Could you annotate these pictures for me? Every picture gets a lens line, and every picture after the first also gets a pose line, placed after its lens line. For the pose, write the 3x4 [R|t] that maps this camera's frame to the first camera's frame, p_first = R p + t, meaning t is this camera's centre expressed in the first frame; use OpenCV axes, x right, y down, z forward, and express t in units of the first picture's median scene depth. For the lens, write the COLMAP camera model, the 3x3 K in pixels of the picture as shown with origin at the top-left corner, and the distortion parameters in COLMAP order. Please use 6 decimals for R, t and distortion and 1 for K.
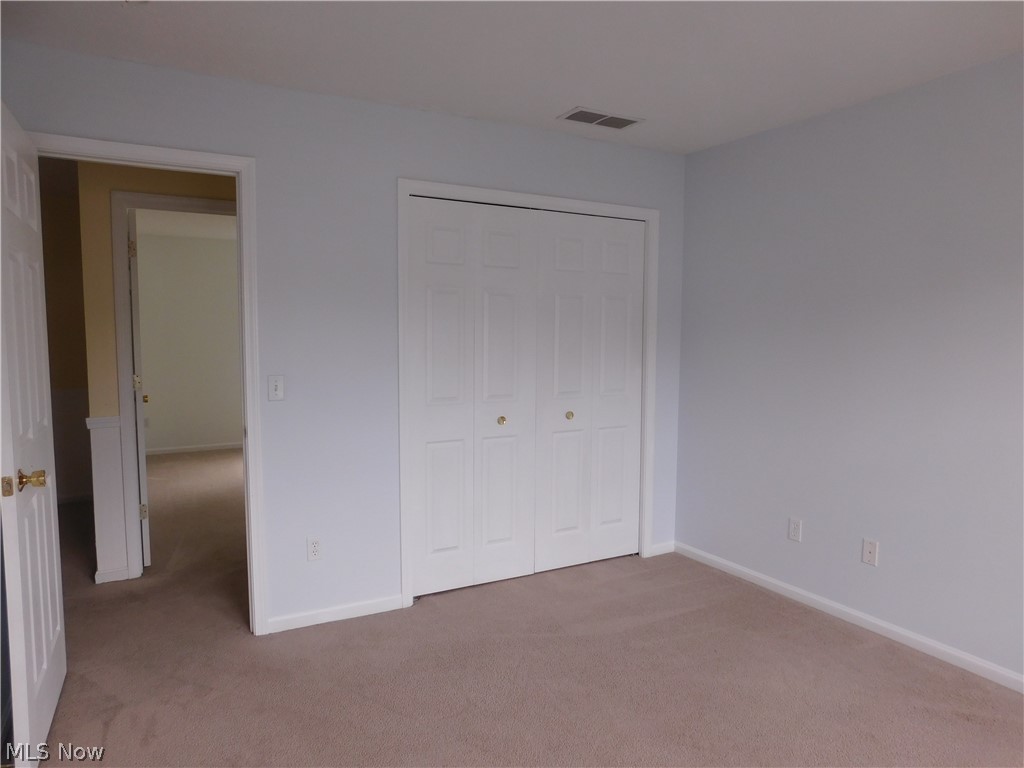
lens RADIAL K [[696.3, 0, 475.5], [0, 696.3, 379.8], [0, 0, 1]] dist [-0.066150, 0.001722]
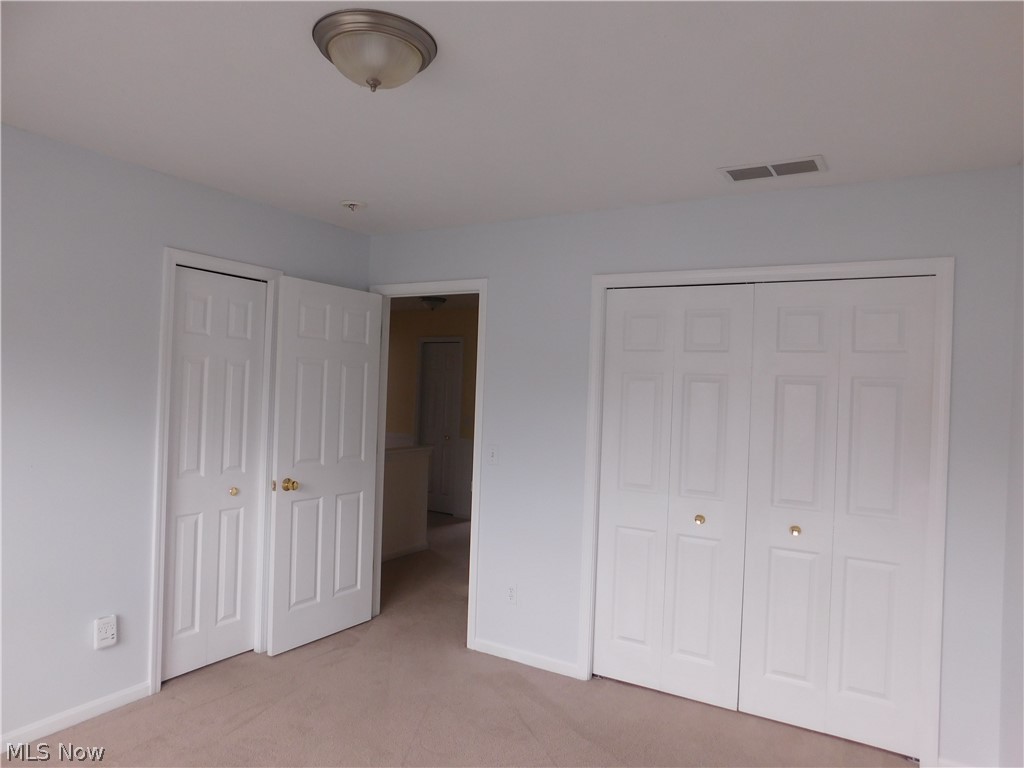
lens RADIAL K [[672.1, 0, 512.0], [0, 672.1, 384.0], [0, 0, 1]] dist [-0.059564, 0.005737]
pose [[0.499294, -0.003375, -0.866426, 0.690174], [-0.109450, 0.991736, -0.066936, -0.031709], [0.859492, 0.128251, 0.494799, 0.350756]]
